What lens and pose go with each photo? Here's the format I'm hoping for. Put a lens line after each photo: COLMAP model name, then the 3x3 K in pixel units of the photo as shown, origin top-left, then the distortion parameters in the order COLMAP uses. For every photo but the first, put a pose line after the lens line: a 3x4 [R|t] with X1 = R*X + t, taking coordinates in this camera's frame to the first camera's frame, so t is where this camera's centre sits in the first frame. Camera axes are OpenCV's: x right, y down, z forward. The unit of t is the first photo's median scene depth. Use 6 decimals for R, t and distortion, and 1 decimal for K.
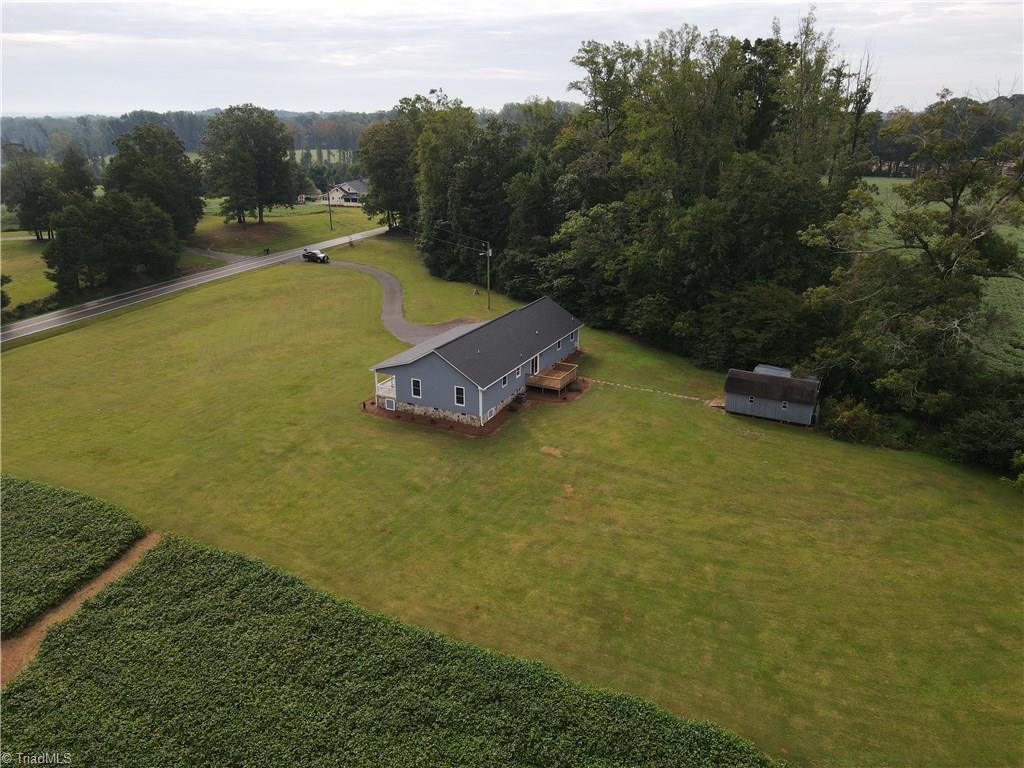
lens RADIAL K [[739.7, 0, 515.7], [0, 739.7, 382.7], [0, 0, 1]] dist [0.010289, 0.014598]
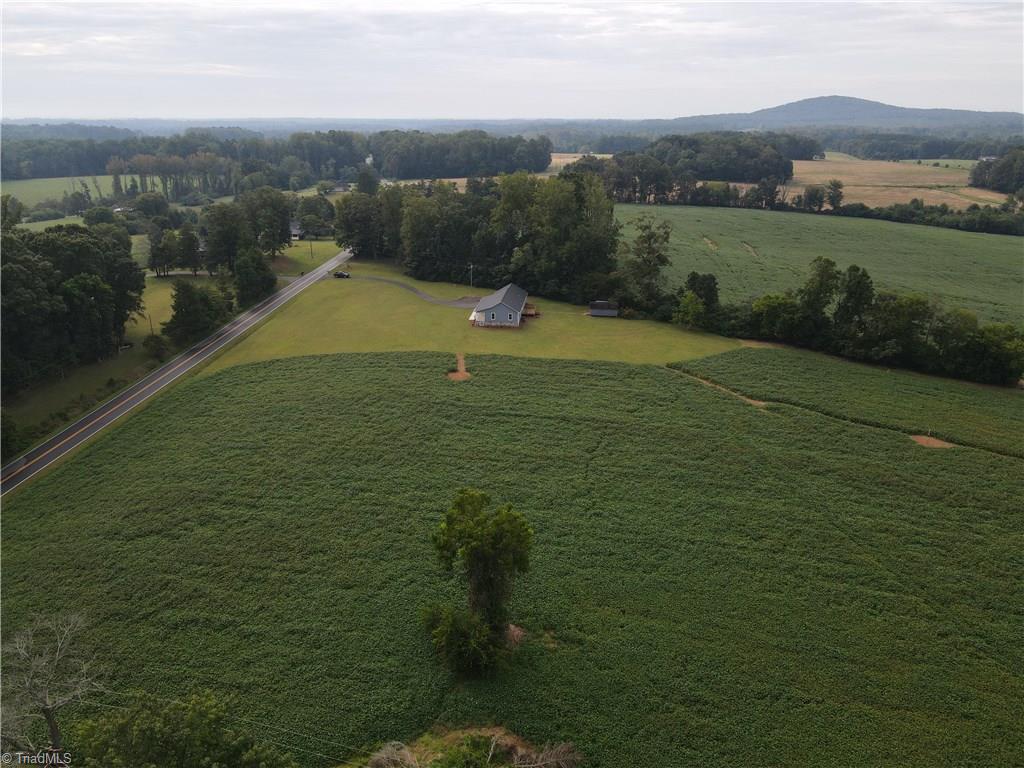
lens RADIAL K [[739.7, 0, 511.0], [0, 739.7, 382.2], [0, 0, 1]] dist [0.010289, 0.014598]
pose [[0.947657, -0.115952, 0.297493, -0.901633], [0.114459, 0.993173, 0.022496, 0.193585], [-0.298071, 0.012732, 0.954459, -1.683695]]
